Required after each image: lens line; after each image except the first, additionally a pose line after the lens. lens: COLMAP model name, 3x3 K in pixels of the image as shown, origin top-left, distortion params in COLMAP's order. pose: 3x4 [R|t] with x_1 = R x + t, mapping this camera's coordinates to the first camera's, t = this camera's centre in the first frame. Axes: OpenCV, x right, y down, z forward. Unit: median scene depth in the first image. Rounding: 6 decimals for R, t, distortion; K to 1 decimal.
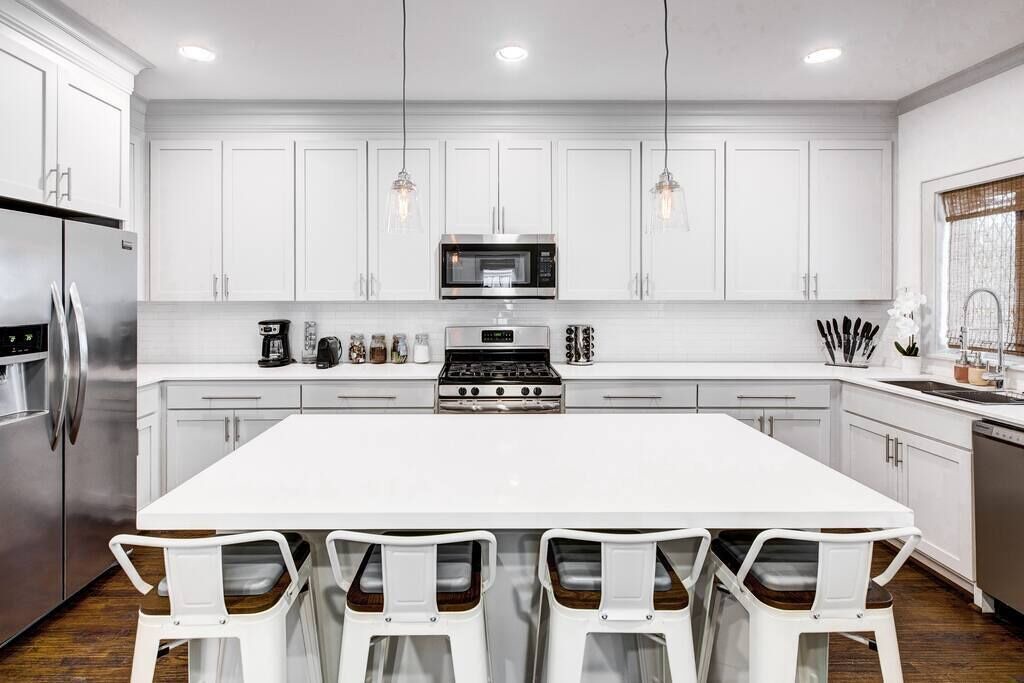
lens RADIAL K [[523.9, 0, 484.3], [0, 523.9, 289.9], [0, 0, 1]] dist [0.005768, 0.001345]
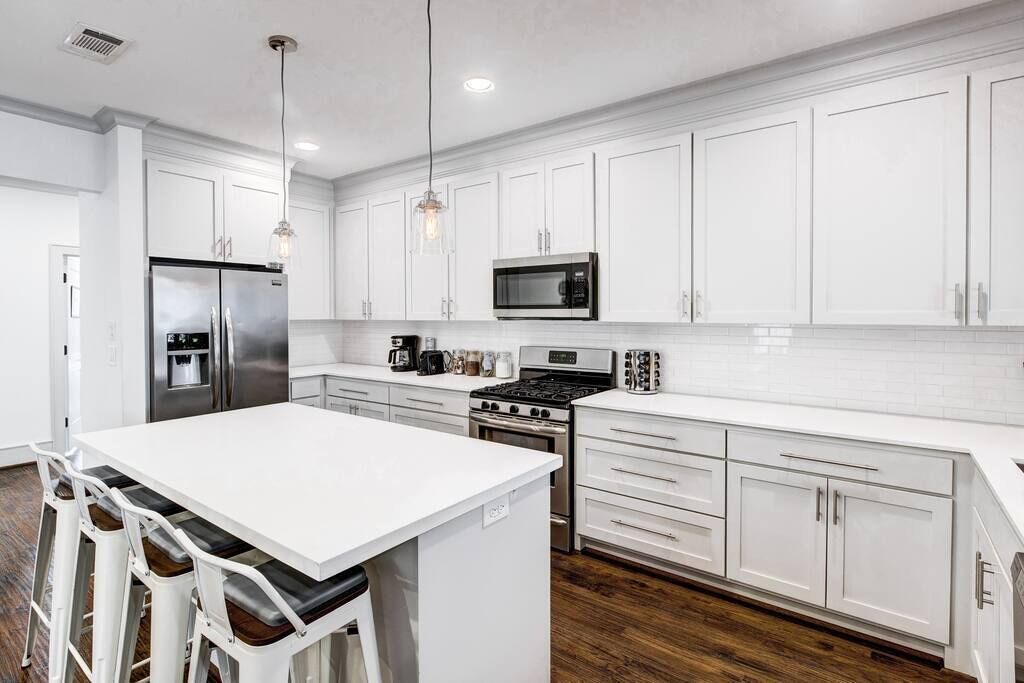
lens RADIAL K [[498.8, 0, 515.0], [0, 498.8, 324.0], [0, 0, 1]] dist [0.000660, -0.000710]
pose [[0.797969, 0.012510, -0.602568, 0.571473], [0.004118, 0.999648, 0.026207, -0.000553], [0.602684, -0.023394, 0.797637, 0.201243]]
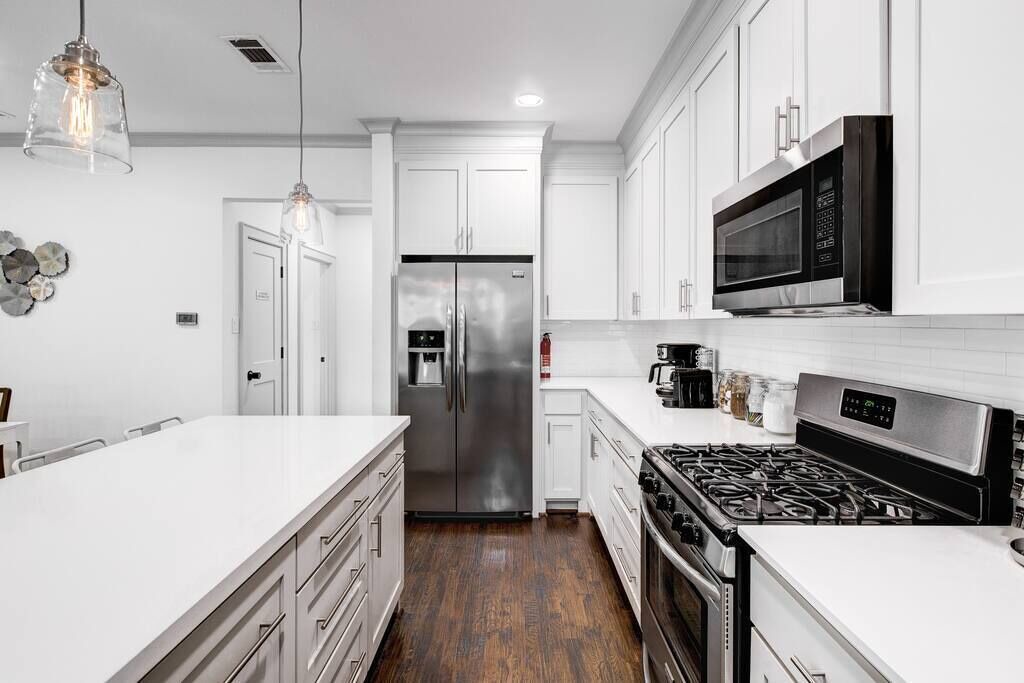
lens RADIAL K [[523.9, 0, 534.8], [0, 523.9, 326.1], [0, 0, 1]] dist [0.005768, 0.001345]
pose [[-0.006651, 0.007724, -0.999948, 0.471183], [-0.000694, 0.999970, 0.007729, 0.024126], [0.999978, 0.000745, -0.006646, 0.806509]]
